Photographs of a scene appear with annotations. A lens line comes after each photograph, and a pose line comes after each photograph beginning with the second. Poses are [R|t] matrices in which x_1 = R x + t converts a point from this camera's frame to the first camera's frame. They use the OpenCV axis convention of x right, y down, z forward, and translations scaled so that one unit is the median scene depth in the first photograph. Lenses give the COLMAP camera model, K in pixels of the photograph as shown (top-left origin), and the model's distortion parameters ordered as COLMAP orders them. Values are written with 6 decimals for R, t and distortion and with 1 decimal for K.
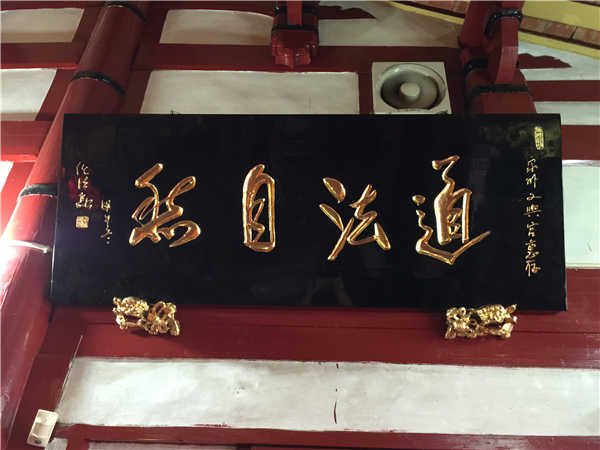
lens RADIAL K [[520.8, 0, 296.6], [0, 520.8, 224.4], [0, 0, 1]] dist [0.046989, -0.060795]
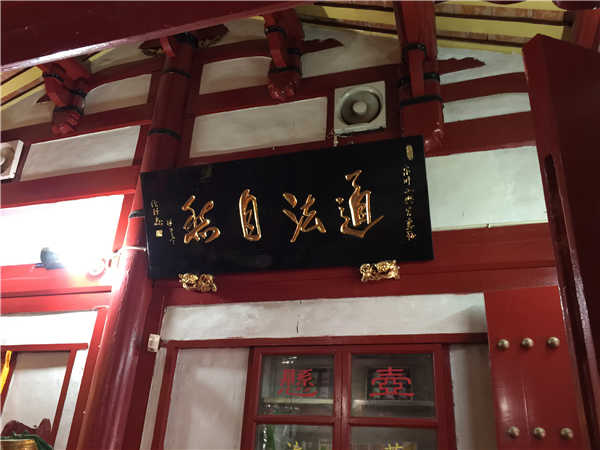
lens RADIAL K [[520.8, 0, 303.9], [0, 520.8, 221.6], [0, 0, 1]] dist [0.046989, -0.060795]
pose [[0.962167, -0.103819, -0.251904, 0.530028], [0.139803, 0.981688, 0.129398, -0.209127], [0.233857, -0.159720, 0.959062, -0.602661]]
